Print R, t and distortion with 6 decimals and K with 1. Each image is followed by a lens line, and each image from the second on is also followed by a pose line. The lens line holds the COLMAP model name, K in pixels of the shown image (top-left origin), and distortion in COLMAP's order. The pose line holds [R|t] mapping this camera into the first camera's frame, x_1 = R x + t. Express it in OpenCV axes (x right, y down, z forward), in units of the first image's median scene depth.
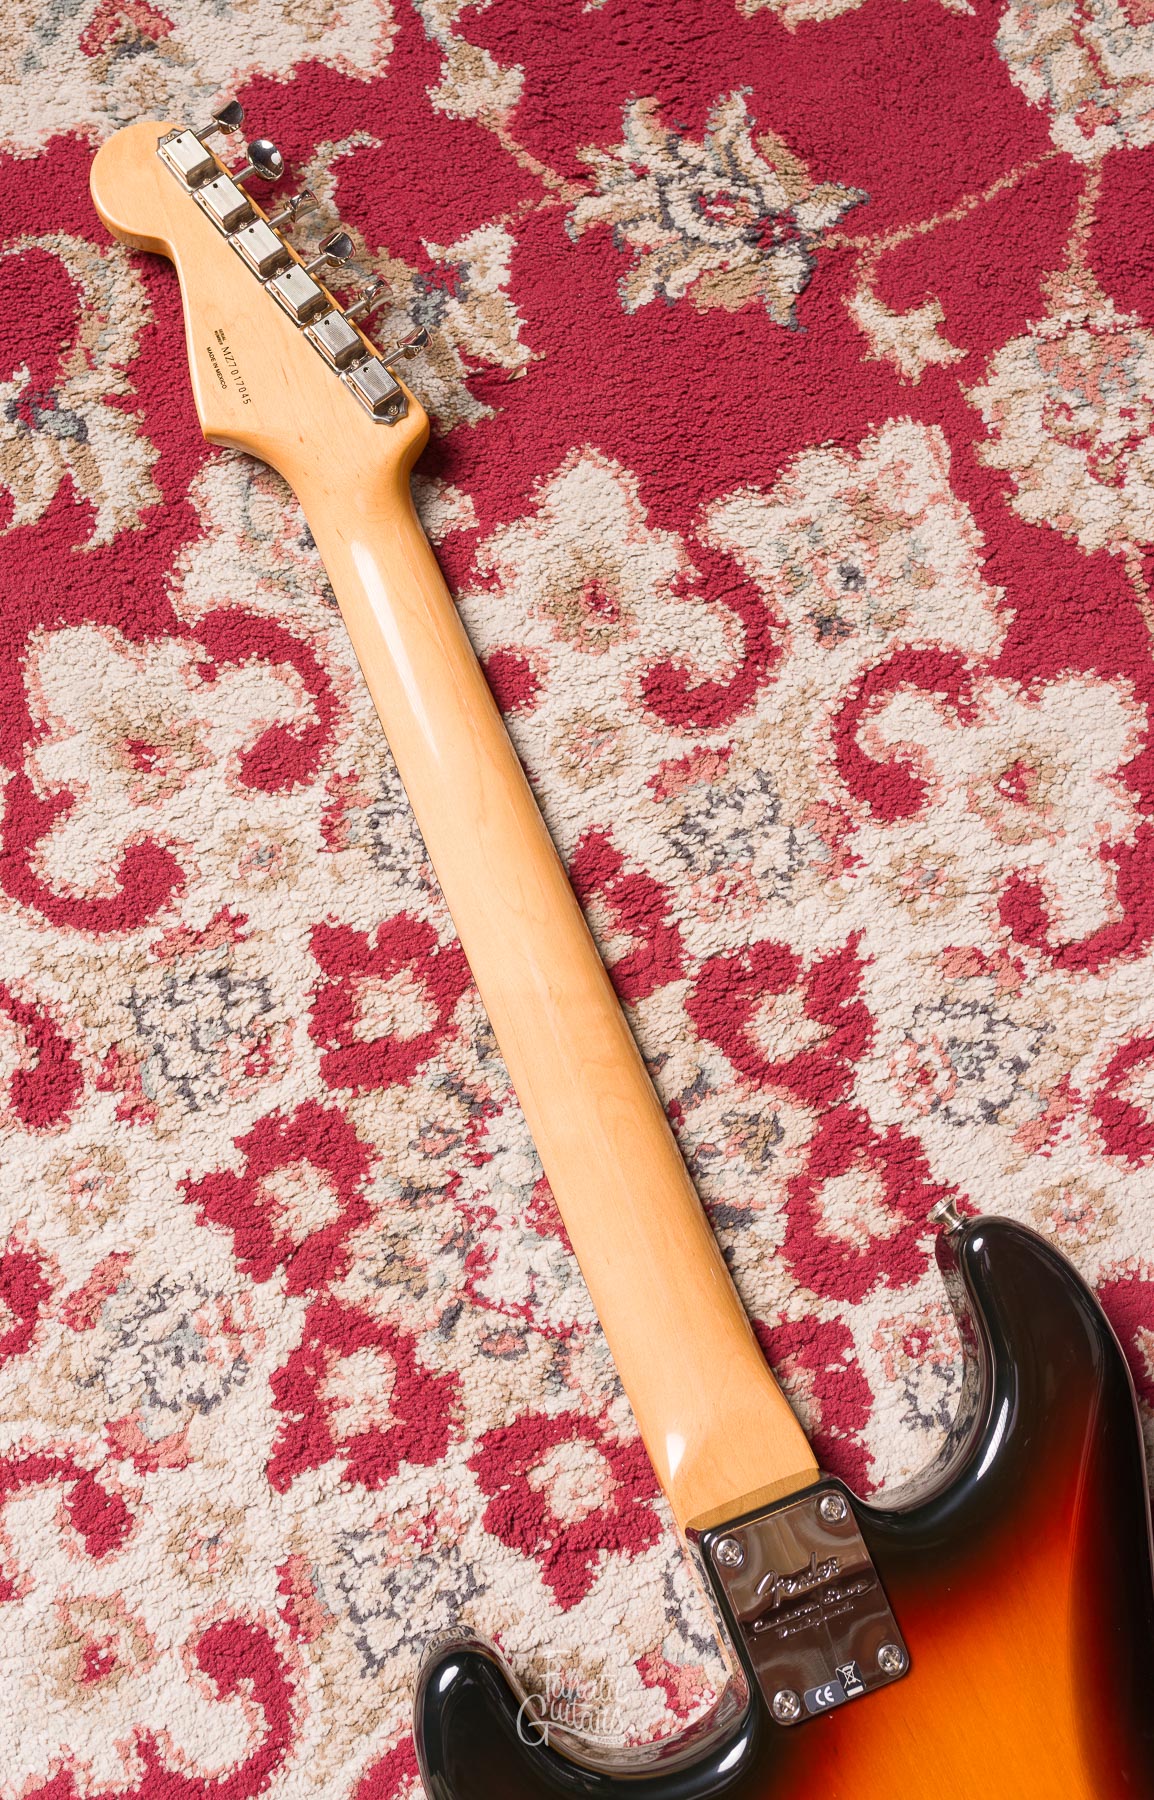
lens RADIAL K [[1903.9, 0, 501.5], [0, 1903.9, 824.4], [0, 0, 1]] dist [-0.001649, 0.000000]
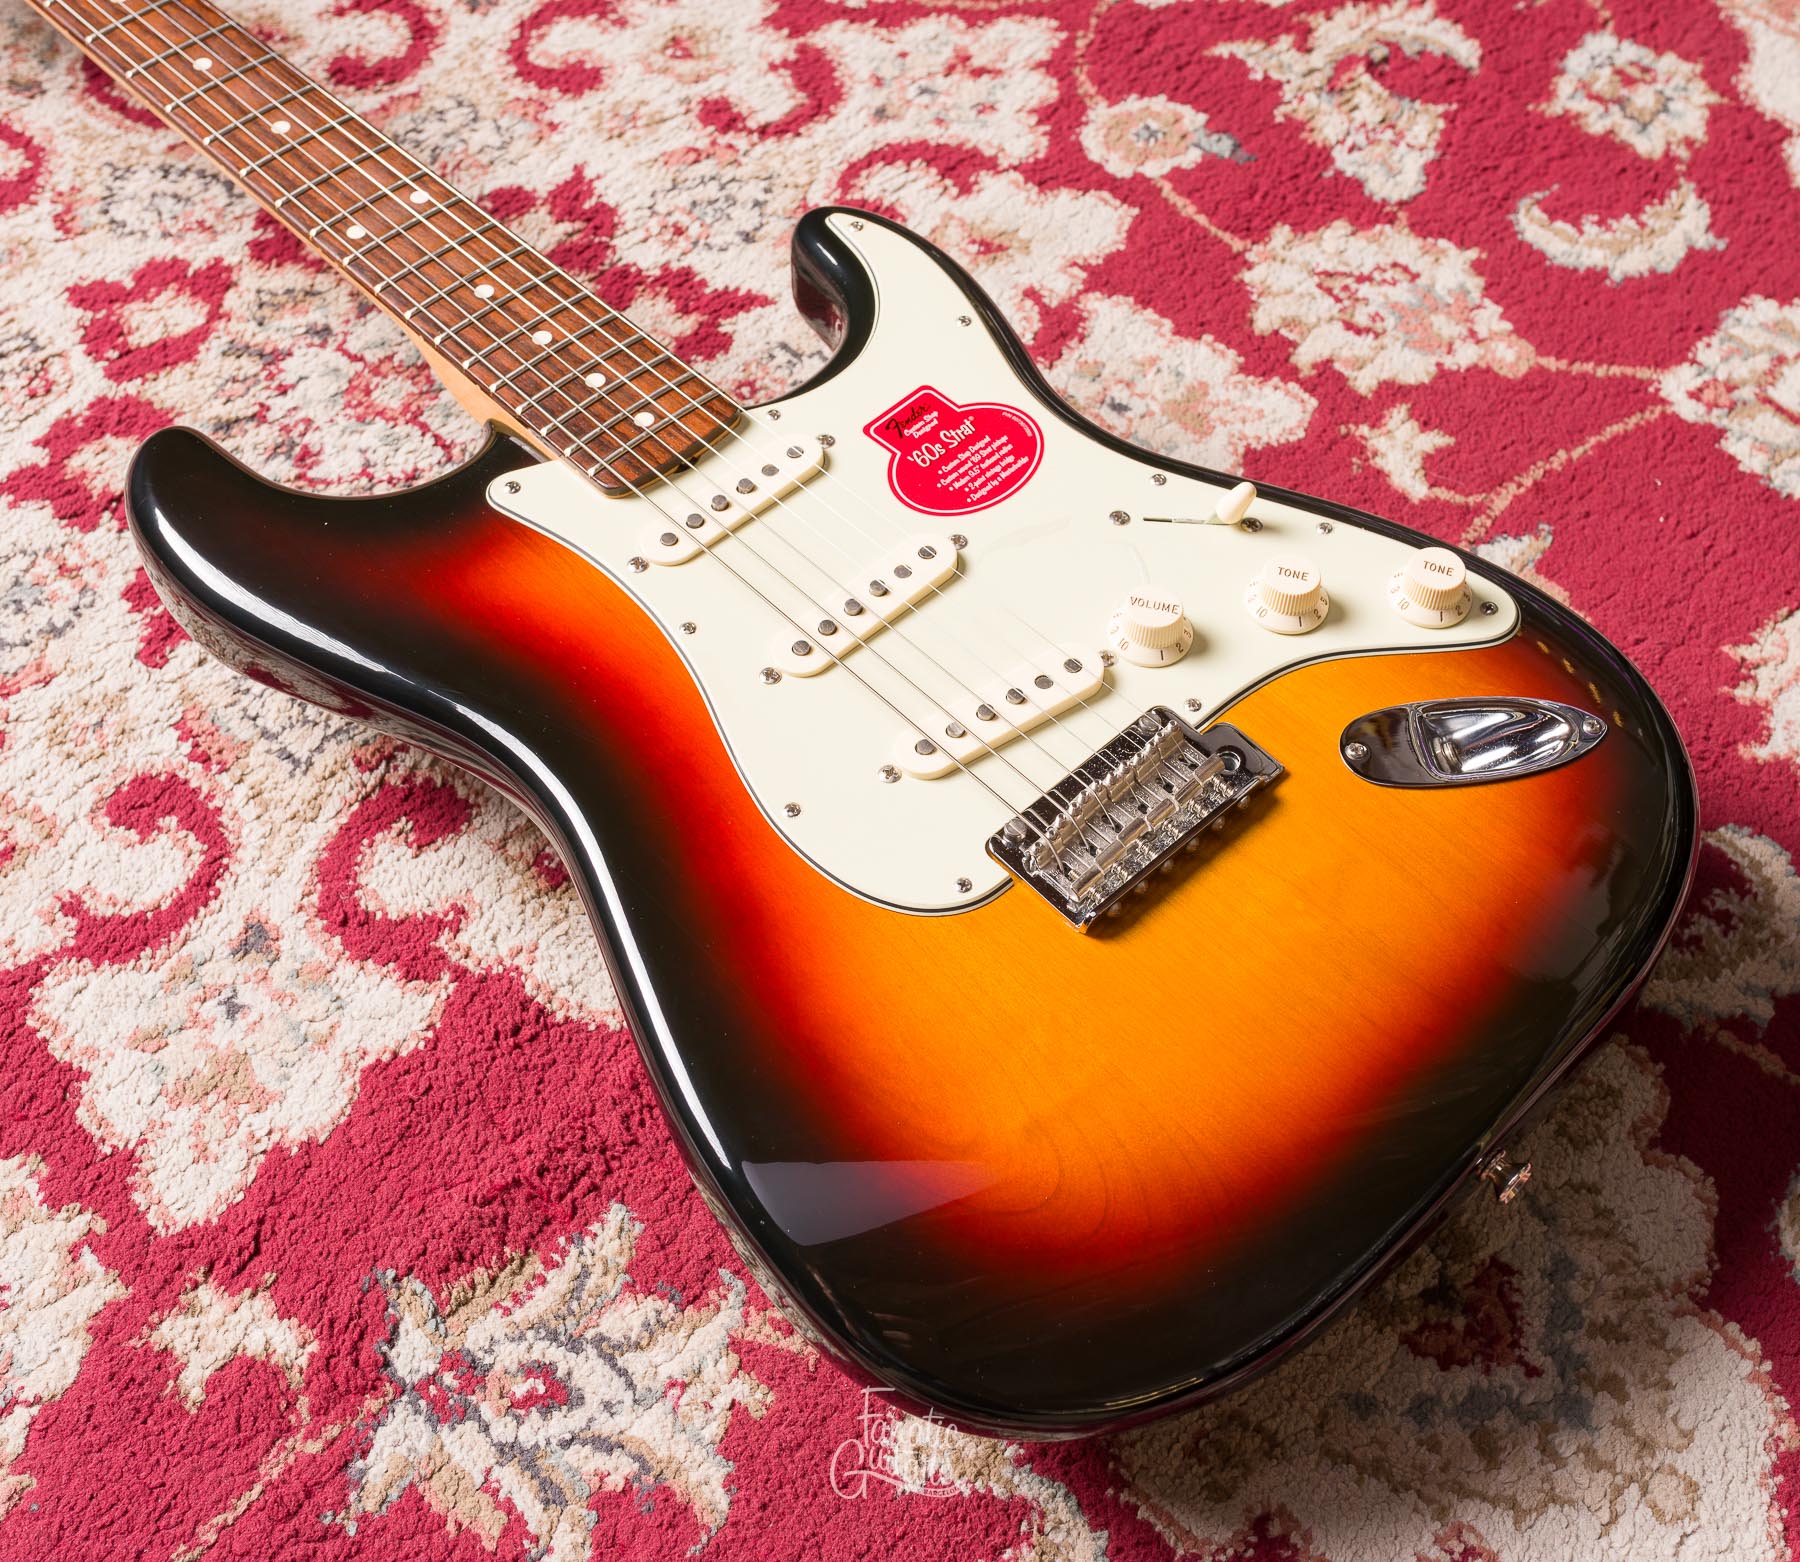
lens RADIAL K [[2290.3, 0, 962.3], [0, 2290.3, 779.7], [0, 0, 1]] dist [-0.000396, 0.000000]
pose [[0.915236, -0.320153, 0.244631, -0.044392], [0.393999, 0.838174, -0.377132, 0.937239], [-0.084303, 0.441550, 0.893268, -0.023320]]
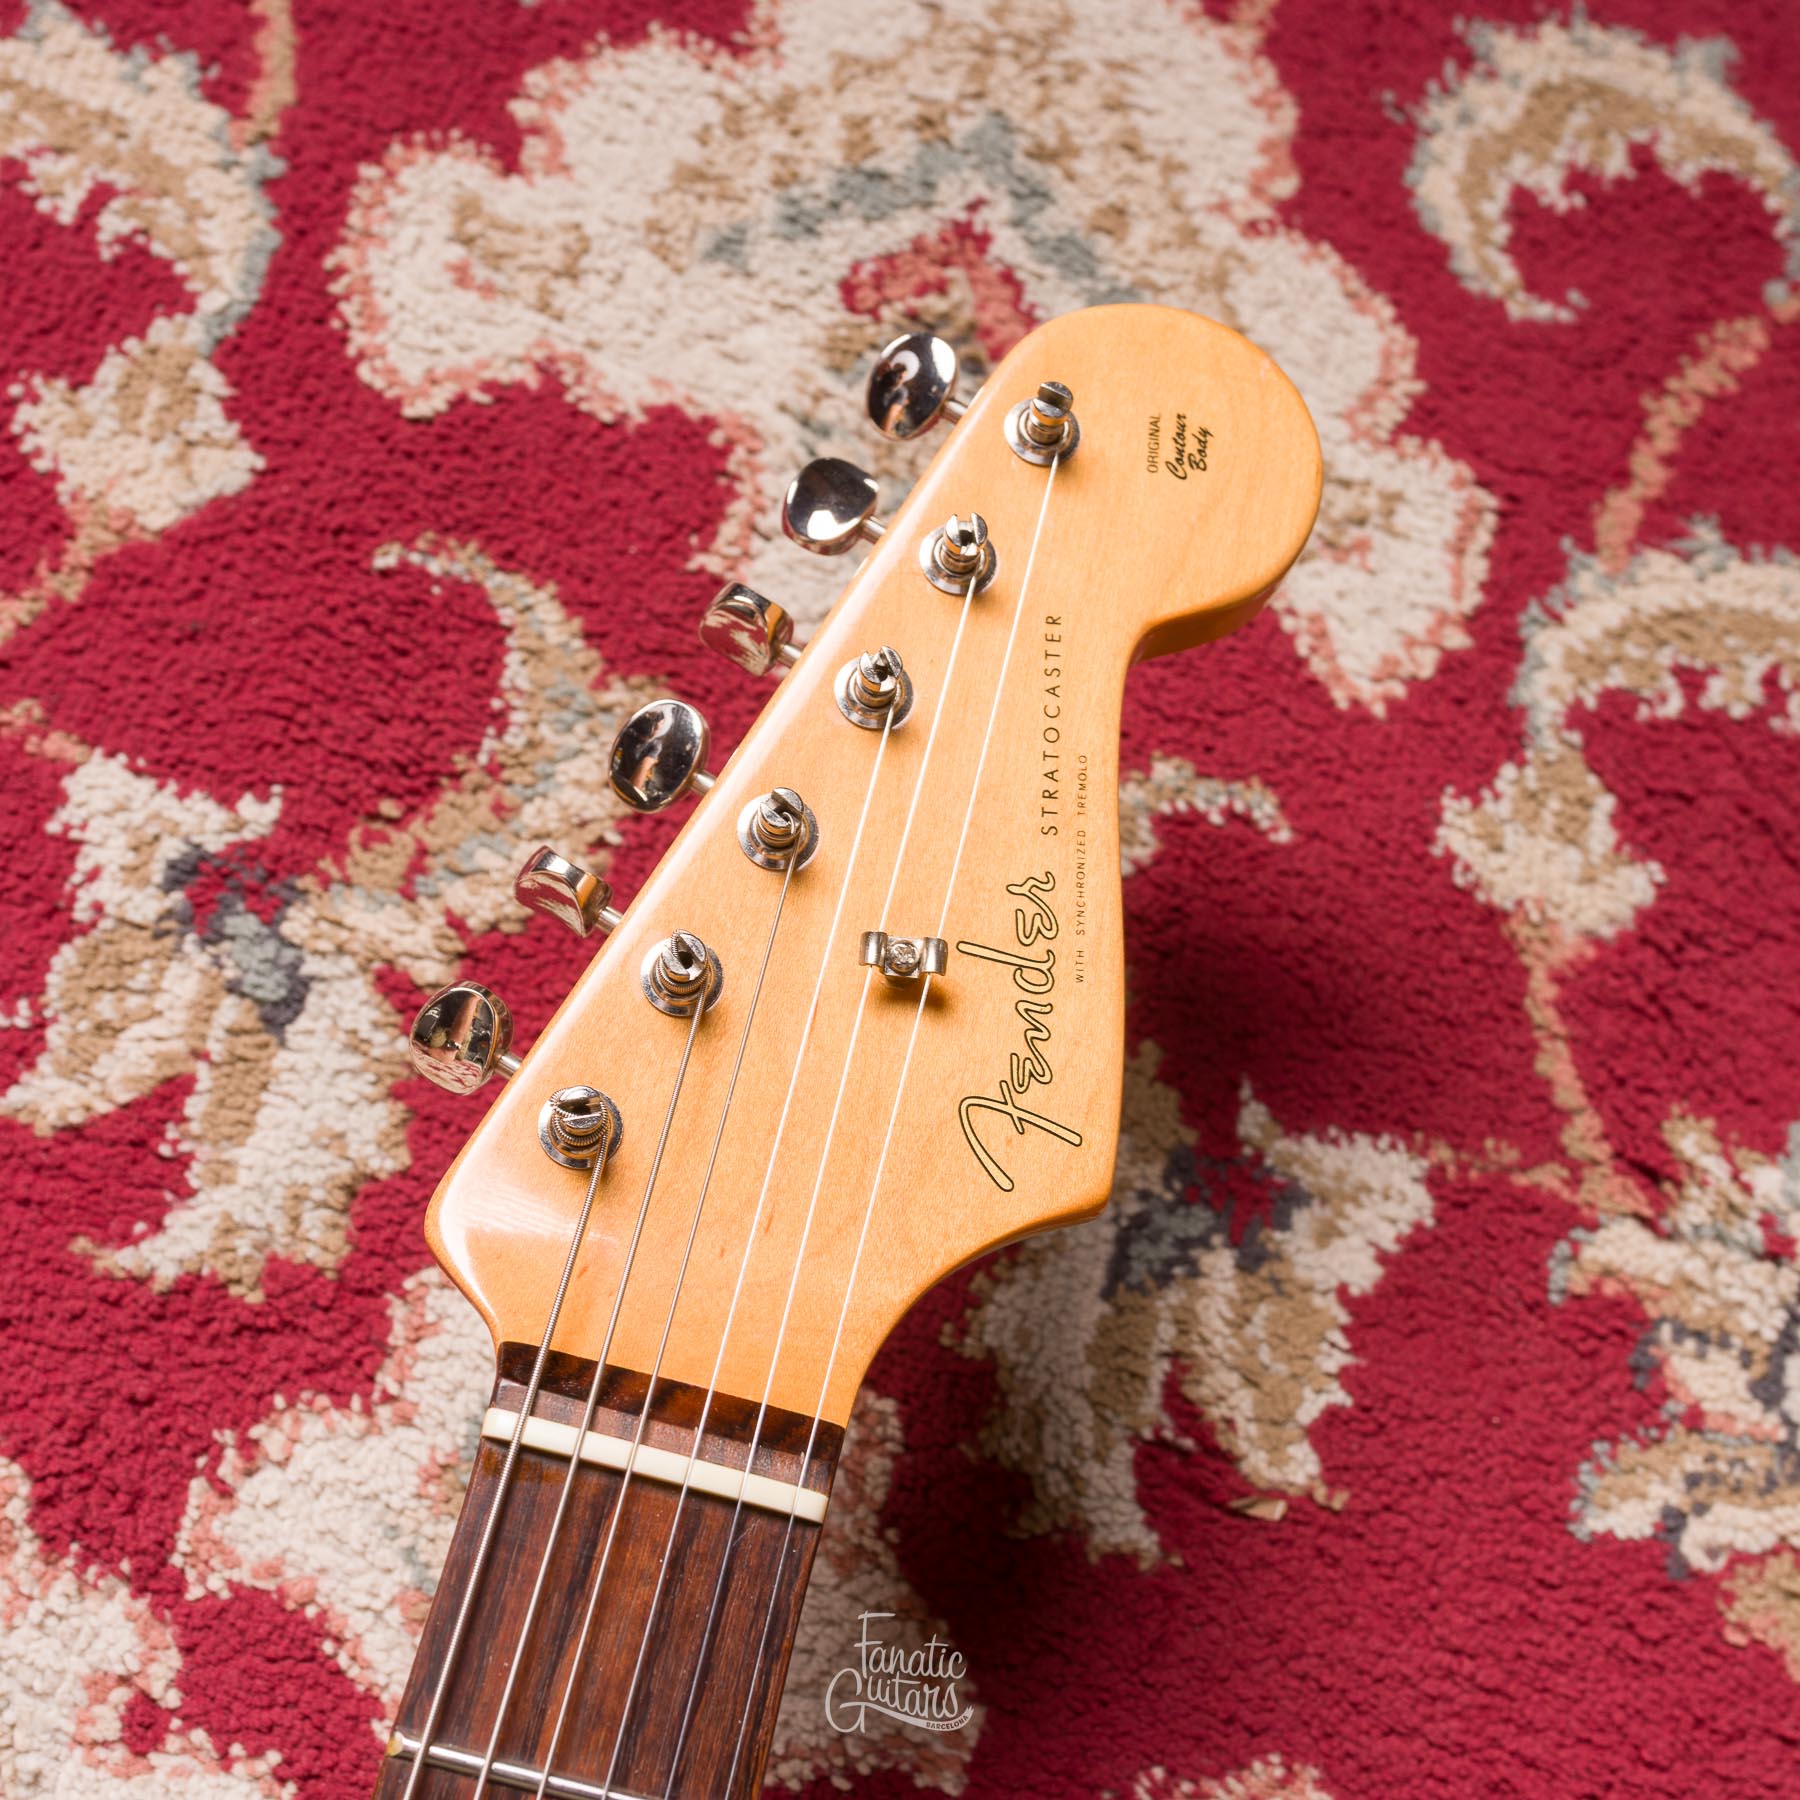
lens RADIAL K [[2664.1, 0, 901.7], [0, 2664.1, 902.6], [0, 0, 1]] dist [0.003086, 0.000000]
pose [[0.820239, 0.562854, -0.101996, -0.071424], [-0.571817, 0.802052, -0.172445, -0.212517], [-0.015255, 0.199770, 0.979724, 0.461670]]
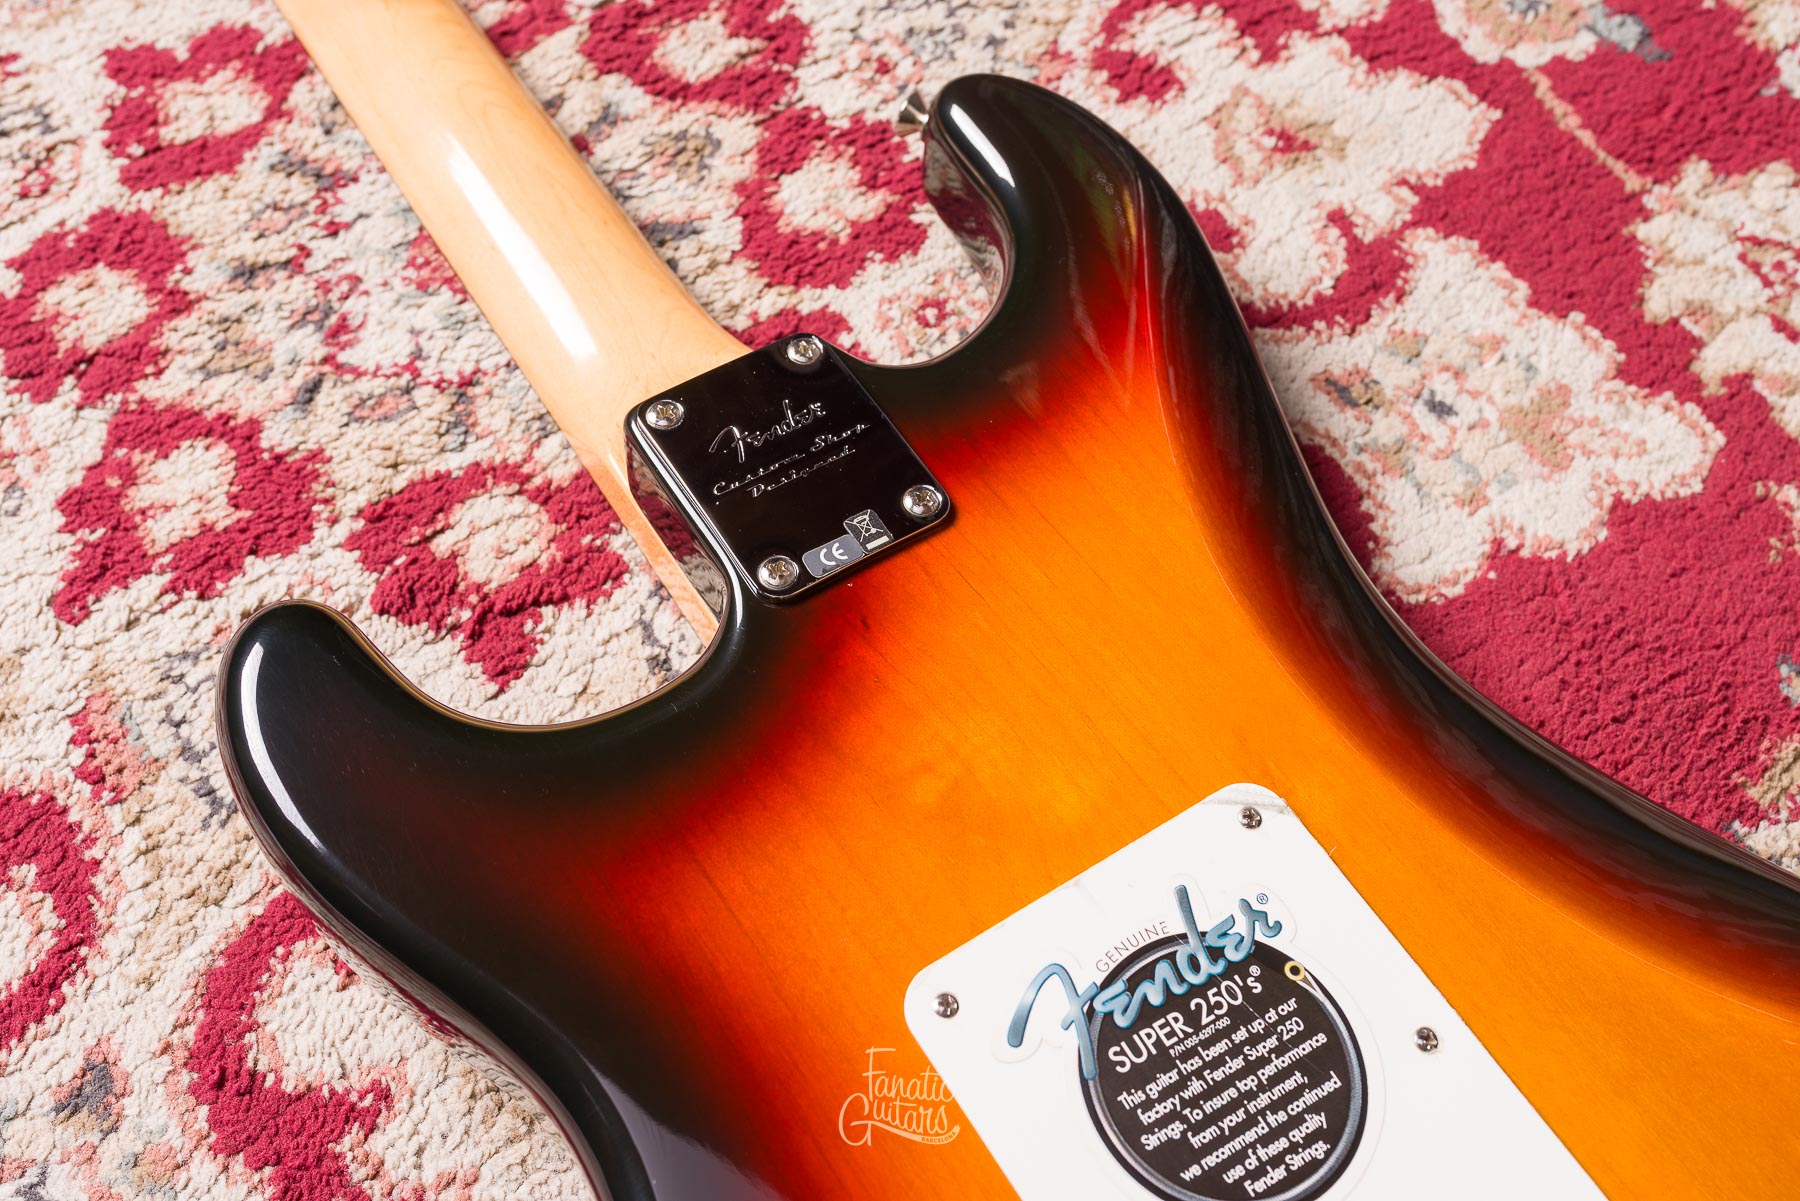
lens RADIAL K [[1793.8, 0, 904.0], [0, 1793.8, 601.5], [0, 0, 1]] dist [0.001893, 0.000000]
pose [[0.975904, -0.194228, 0.099429, 0.110695], [0.215999, 0.924486, -0.314117, 0.585316], [-0.030911, 0.328025, 0.944163, 0.353043]]
